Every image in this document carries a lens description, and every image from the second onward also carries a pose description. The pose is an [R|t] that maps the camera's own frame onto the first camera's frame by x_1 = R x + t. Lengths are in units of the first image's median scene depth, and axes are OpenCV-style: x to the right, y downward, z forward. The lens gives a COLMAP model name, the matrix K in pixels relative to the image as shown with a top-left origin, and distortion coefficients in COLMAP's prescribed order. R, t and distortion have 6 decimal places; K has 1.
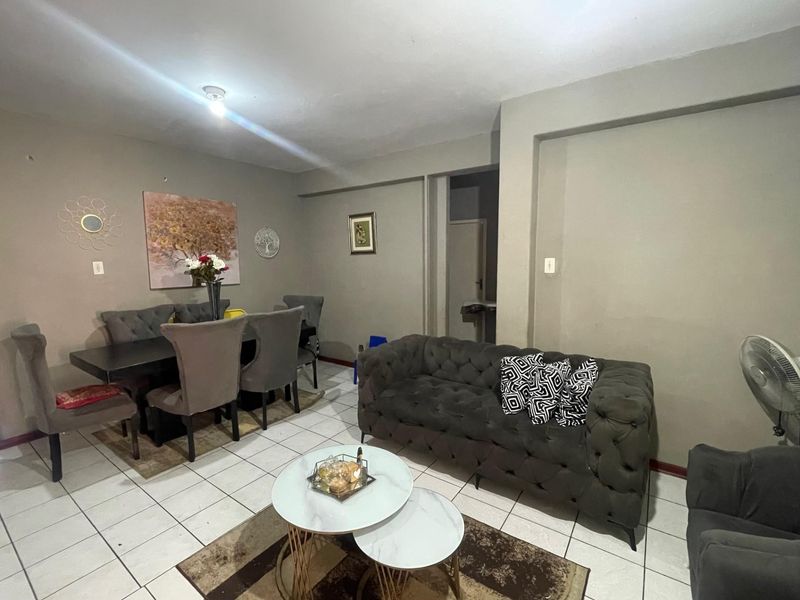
lens RADIAL K [[364.0, 0, 395.5], [0, 364.0, 304.9], [0, 0, 1]] dist [-0.003777, -0.000854]
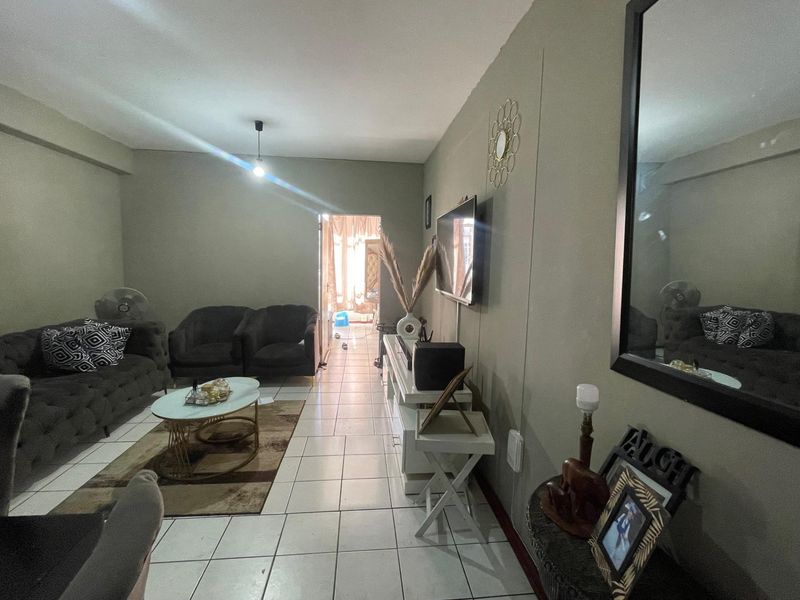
lens RADIAL K [[364.0, 0, 398.2], [0, 364.0, 298.1], [0, 0, 1]] dist [-0.003777, -0.000854]
pose [[-0.665656, -0.071794, 0.742797, -0.801185], [0.086734, 0.981173, 0.172560, -0.044802], [-0.741201, 0.179291, -0.646897, 0.615652]]
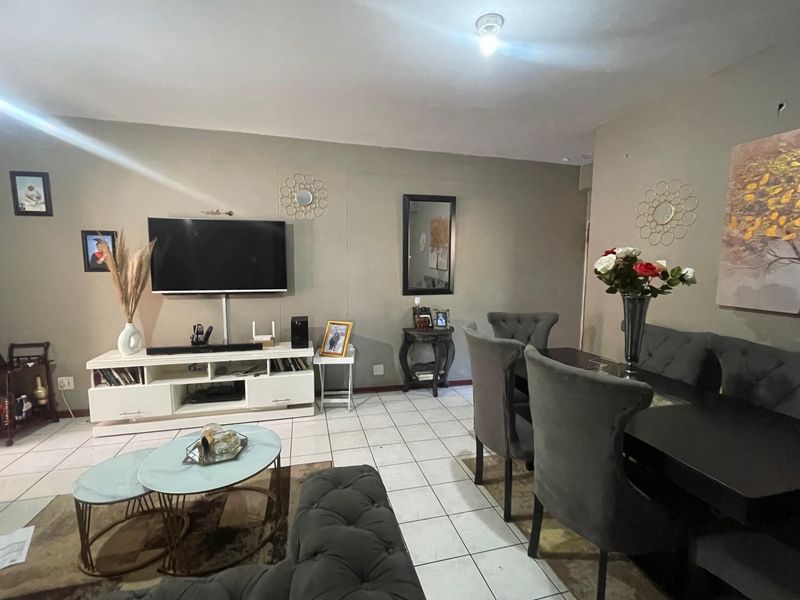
lens RADIAL K [[364.0, 0, 398.2], [0, 364.0, 299.3], [0, 0, 1]] dist [-0.003777, -0.000854]
pose [[-0.633233, 0.083975, -0.769392, 0.150411], [-0.101025, 0.976623, 0.189740, -0.115219], [0.767339, 0.197877, -0.609946, 0.949079]]
